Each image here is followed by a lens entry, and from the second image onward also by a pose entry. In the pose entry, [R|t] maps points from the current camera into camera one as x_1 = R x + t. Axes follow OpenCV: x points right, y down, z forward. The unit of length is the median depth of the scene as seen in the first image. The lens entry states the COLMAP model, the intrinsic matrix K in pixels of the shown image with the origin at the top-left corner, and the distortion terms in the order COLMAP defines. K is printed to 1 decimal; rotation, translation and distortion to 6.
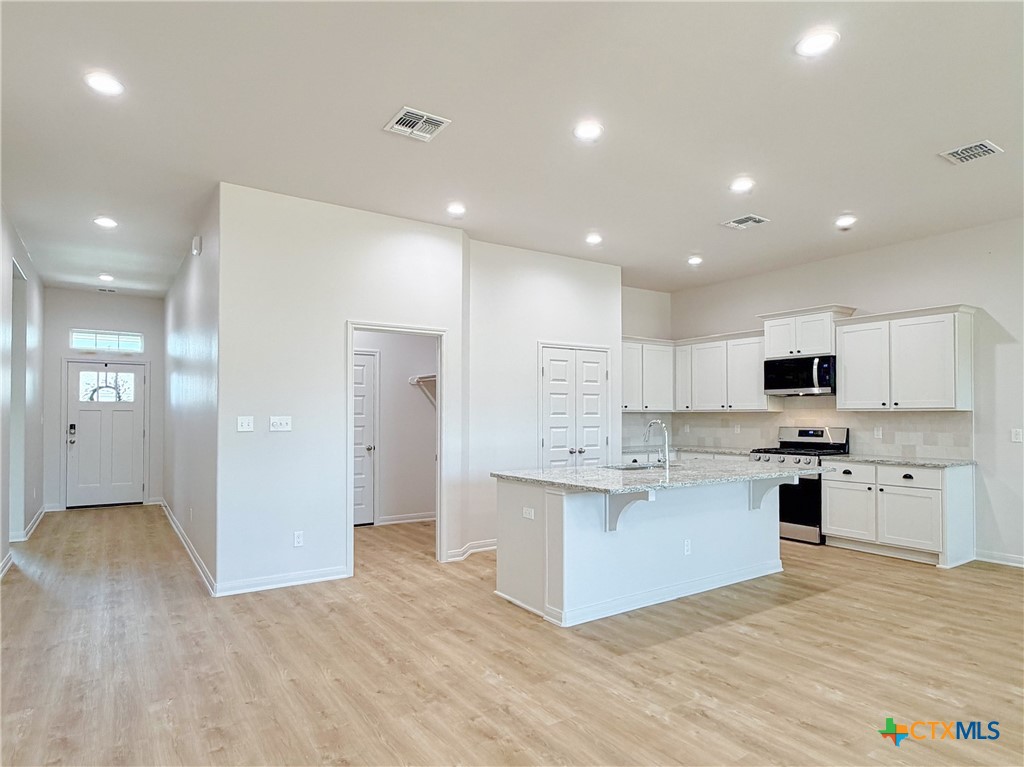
lens RADIAL K [[595.1, 0, 502.8], [0, 595.1, 408.0], [0, 0, 1]] dist [0.009721, 0.003754]
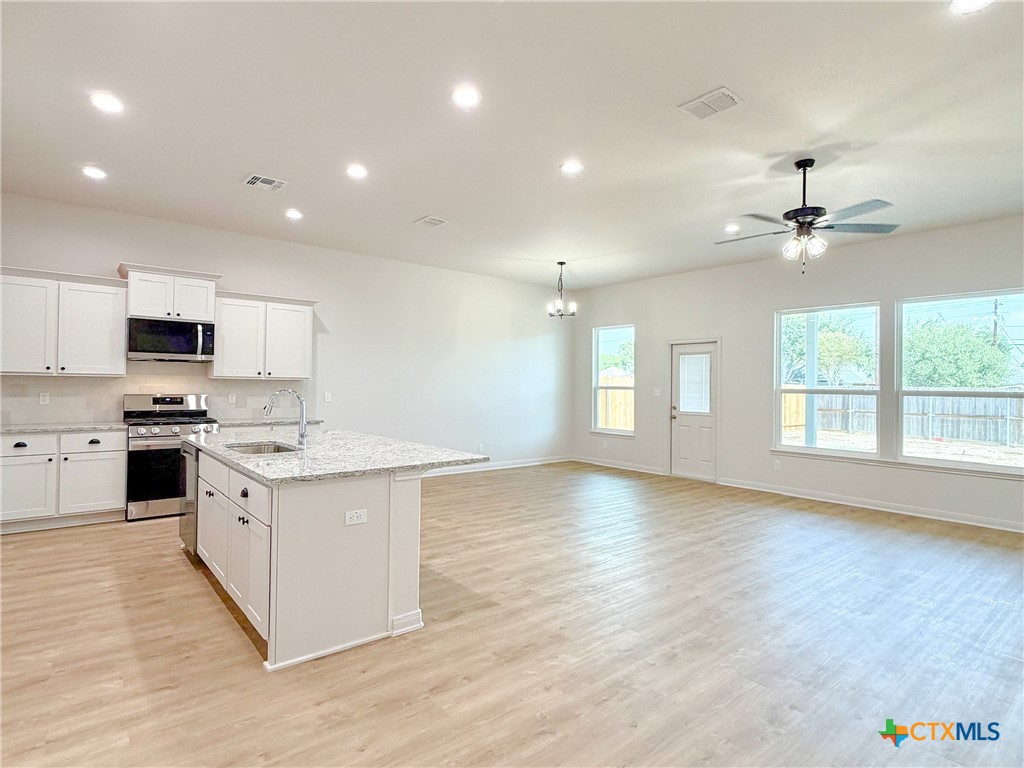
lens RADIAL K [[549.1, 0, 514.6], [0, 549.1, 379.5], [0, 0, 1]] dist [0.000392, 0.000386]
pose [[-0.101817, 0.008575, 0.994766, -0.430083], [-0.026375, 0.999588, -0.011316, 0.004134], [-0.994453, -0.027389, -0.101549, 0.566661]]
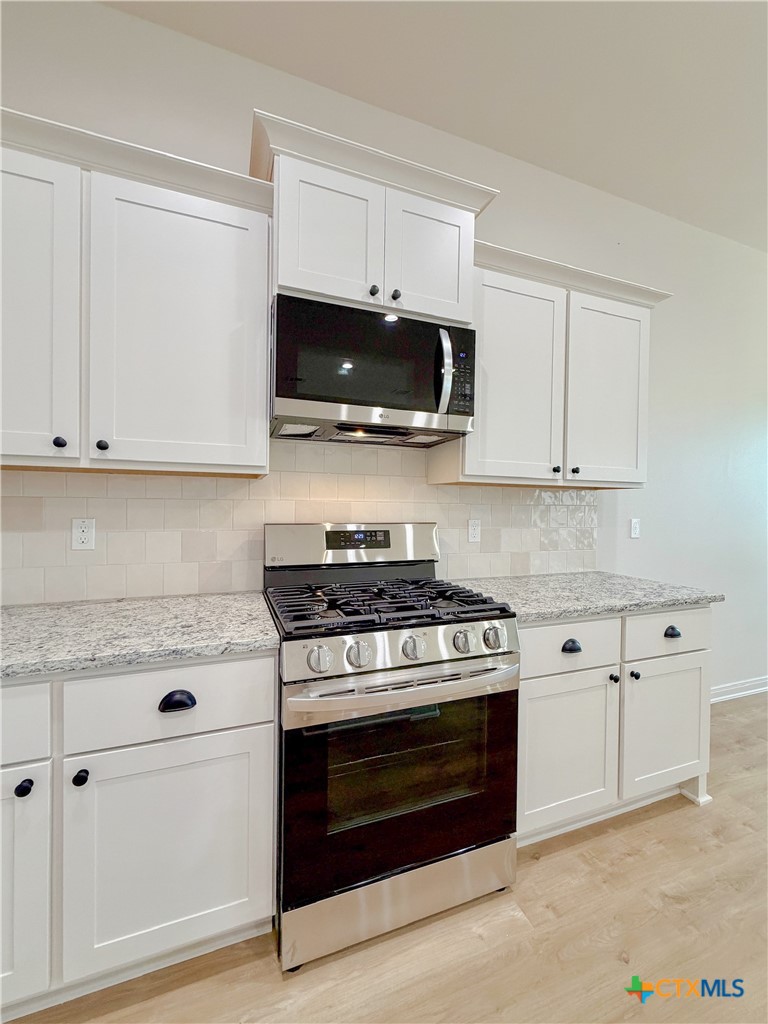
lens RADIAL K [[409.8, 0, 380.8], [0, 409.8, 510.1], [0, 0, 1]] dist [-0.002268, 0.000339]
pose [[0.226244, -0.008772, 0.974031, 0.279035], [-0.025177, 0.999573, 0.014850, 0.020958], [-0.973745, -0.027883, 0.225927, 0.972007]]
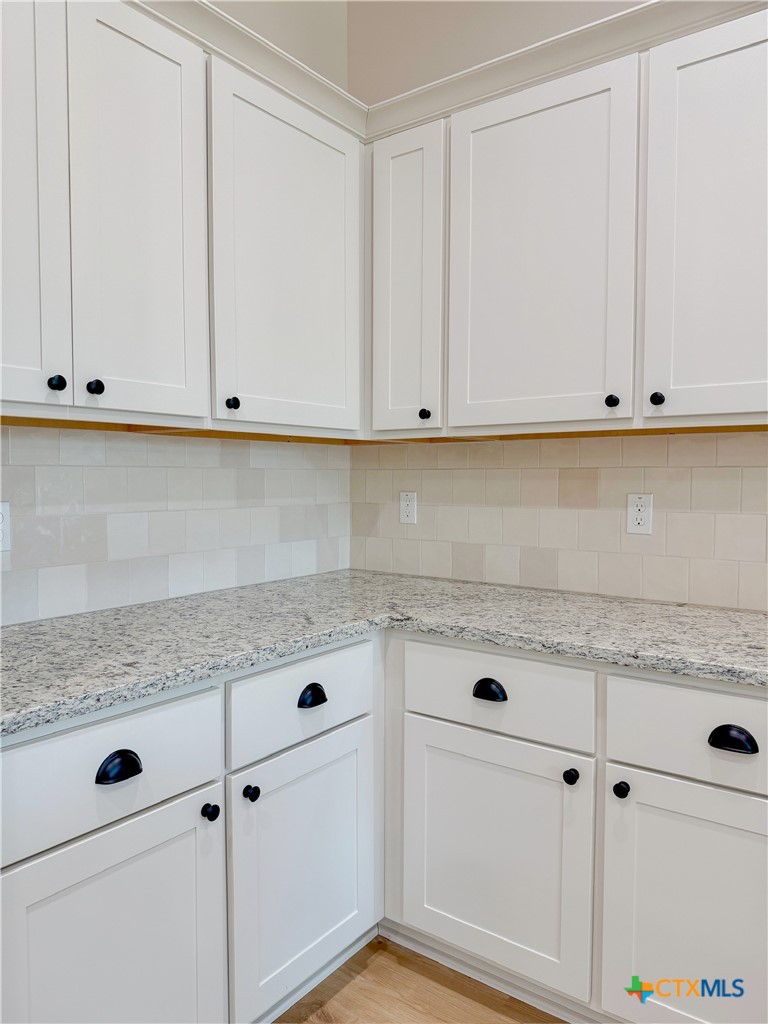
lens RADIAL K [[723.2, 0, 381.5], [0, 723.2, 510.7], [0, 0, 1]] dist [0.039728, -0.052179]
pose [[0.942966, -0.015227, 0.332539, 0.252113], [-0.004954, 0.998201, 0.059758, 0.022258], [-0.332851, -0.057997, 0.941194, 0.923628]]
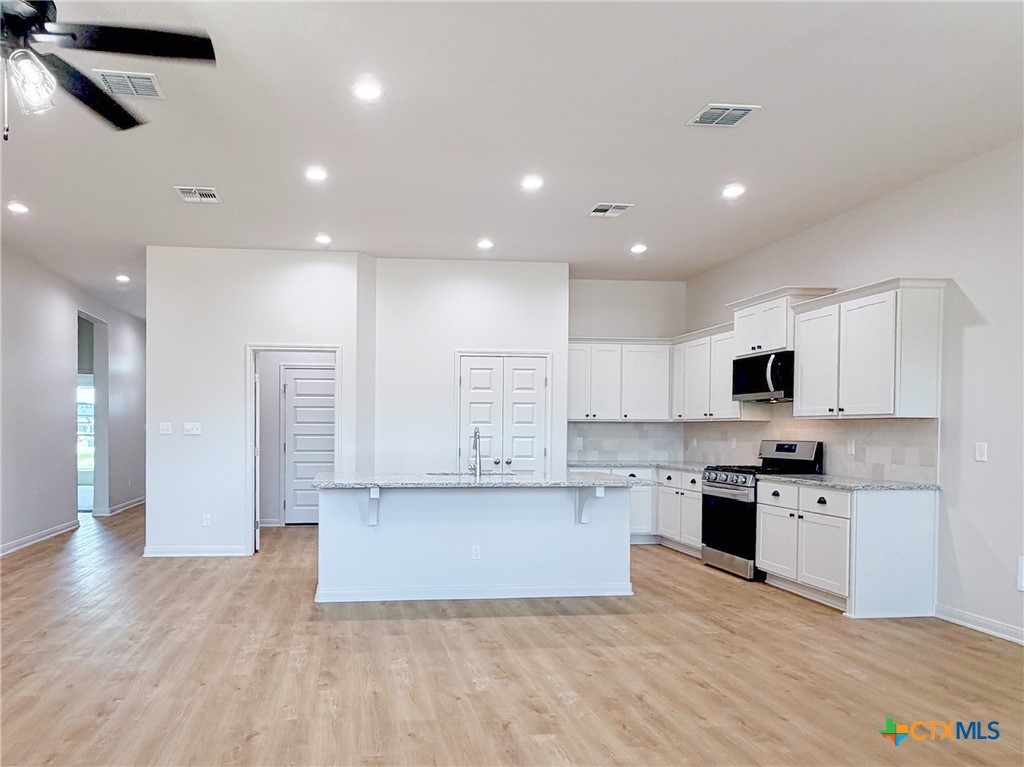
lens RADIAL K [[683.5, 0, 414.3], [0, 683.5, 439.7], [0, 0, 1]] dist [0.024949, -0.000737]
pose [[0.885726, 0.012718, -0.464034, 0.526422], [-0.000499, 0.999650, 0.026445, 0.007670], [0.464208, -0.023192, 0.885423, -0.054764]]
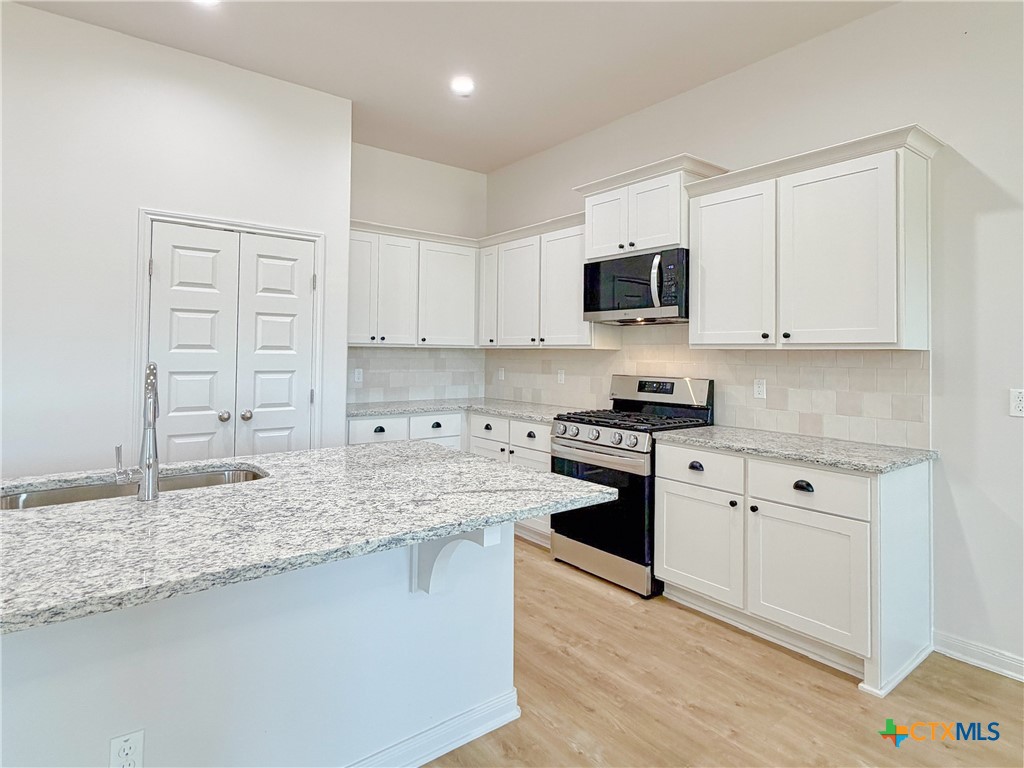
lens RADIAL K [[567.3, 0, 494.4], [0, 567.3, 341.1], [0, 0, 1]] dist [0.001052, 0.000964]
pose [[0.998241, 0.014834, 0.057397, 0.340616], [-0.014227, 0.999839, -0.010975, 0.006127], [-0.057551, 0.010139, 0.998291, 0.473621]]
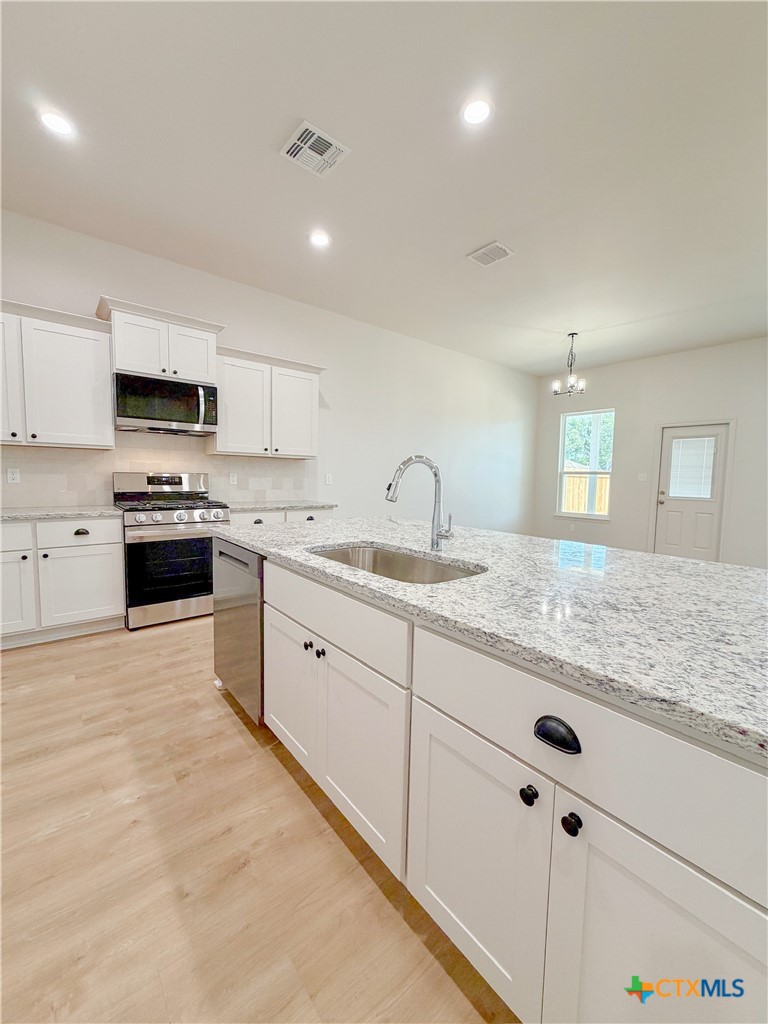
lens RADIAL K [[409.8, 0, 386.2], [0, 409.8, 508.8], [0, 0, 1]] dist [-0.002268, 0.000339]
pose [[-0.103397, -0.082758, 0.991191, -0.060670], [-0.032592, 0.996279, 0.079783, 0.028179], [-0.994106, -0.024055, -0.105710, 0.799988]]
